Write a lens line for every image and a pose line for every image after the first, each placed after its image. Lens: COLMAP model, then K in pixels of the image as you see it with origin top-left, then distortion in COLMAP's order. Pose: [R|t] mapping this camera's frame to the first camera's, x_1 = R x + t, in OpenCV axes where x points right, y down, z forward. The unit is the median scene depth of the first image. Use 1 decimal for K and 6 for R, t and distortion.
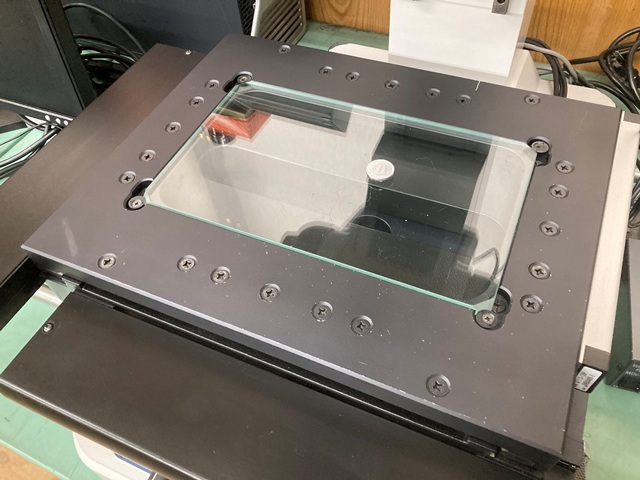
lens RADIAL K [[528.8, 0, 328.0], [0, 528.8, 238.7], [0, 0, 1]] dist [0.007032, -0.003023]
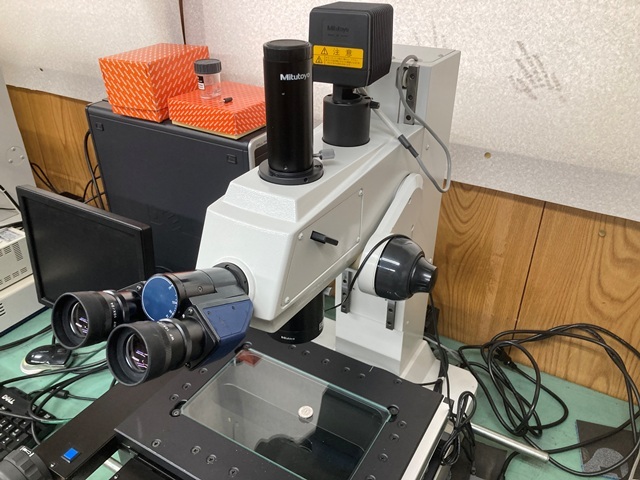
lens RADIAL K [[522.0, 0, 320.0], [0, 522.0, 240.0], [0, 0, 1]] dist [0.011740, 0.005065]
pose [[0.990890, 0.111608, -0.075376, 0.186265], [-0.131597, 0.921398, -0.365662, -0.016870], [0.028640, 0.372250, 0.927691, -0.802274]]
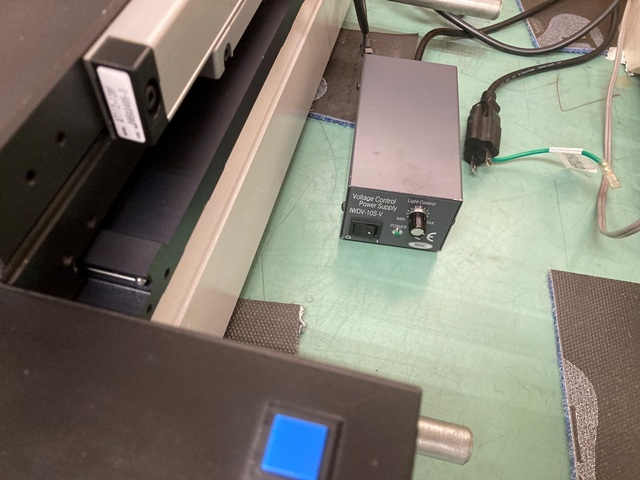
lens RADIAL K [[526.6, 0, 322.4], [0, 526.6, 237.5], [0, 0, 1]] dist [0.024380, -0.015019]
pose [[0.975411, -0.077048, 0.206487, 0.367148], [0.068250, 0.996444, 0.049409, 0.251426], [-0.209559, -0.034102, 0.977201, 0.280458]]
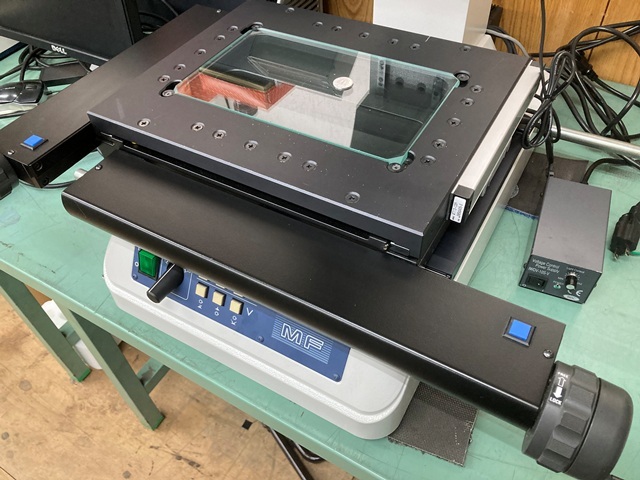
lens RADIAL K [[524.1, 0, 320.0], [0, 524.1, 240.0], [0, 0, 1]] dist [0.007609, 0.013738]
pose [[0.993937, 0.089270, -0.064196, 0.138140], [-0.093049, 0.993941, -0.058507, 0.304386], [0.058584, 0.064125, 0.996221, -0.288750]]
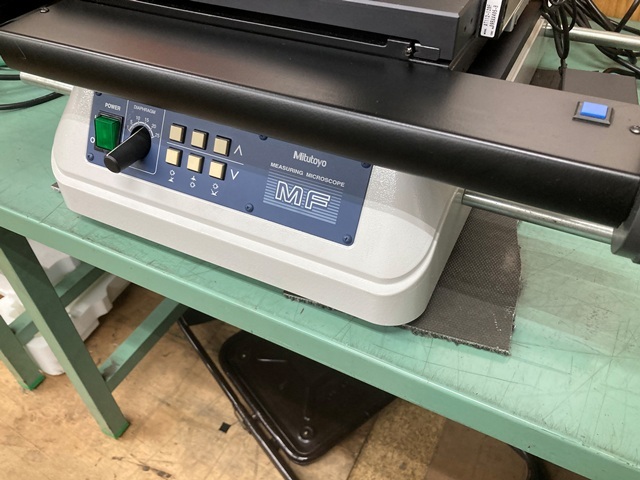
lens RADIAL K [[526.6, 0, 322.4], [0, 526.6, 237.5], [0, 0, 1]] dist [0.024380, -0.015019]
pose [[0.998098, 0.059843, -0.014809, 0.102144], [-0.061410, 0.986224, -0.153593, 0.624923], [0.005413, 0.154210, 0.988023, -0.059207]]
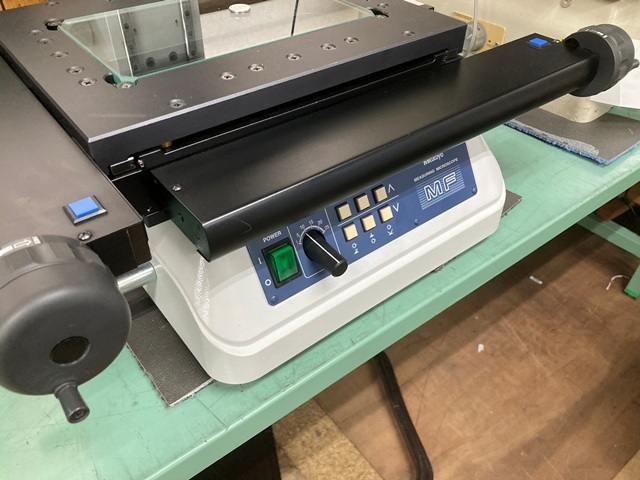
lens RADIAL K [[526.6, 0, 322.4], [0, 526.6, 237.5], [0, 0, 1]] dist [0.024380, -0.015019]
pose [[0.472940, -0.531685, 0.702595, -0.869513], [0.666397, 0.737508, 0.109532, 0.237863], [-0.576406, 0.416405, 0.703110, 0.165017]]
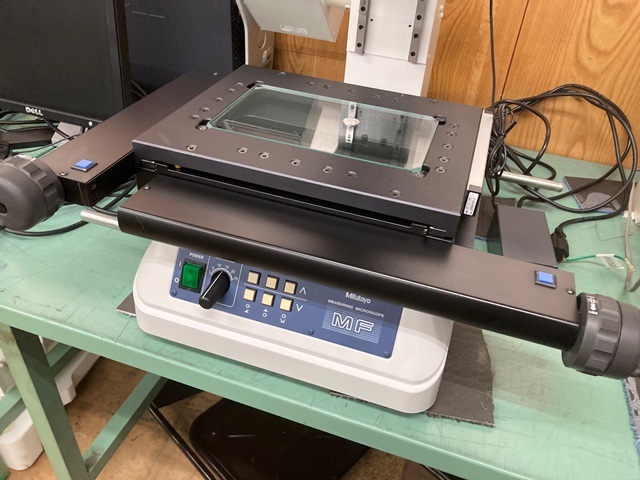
lens RADIAL K [[521.3, 0, 330.0], [0, 521.3, 230.9], [0, 0, 1]] dist [0.020344, -0.007397]
pose [[0.985450, 0.040999, 0.164946, -0.191987], [0.005815, 0.961769, -0.273799, 0.556151], [-0.169866, 0.270775, 0.947537, -0.399819]]
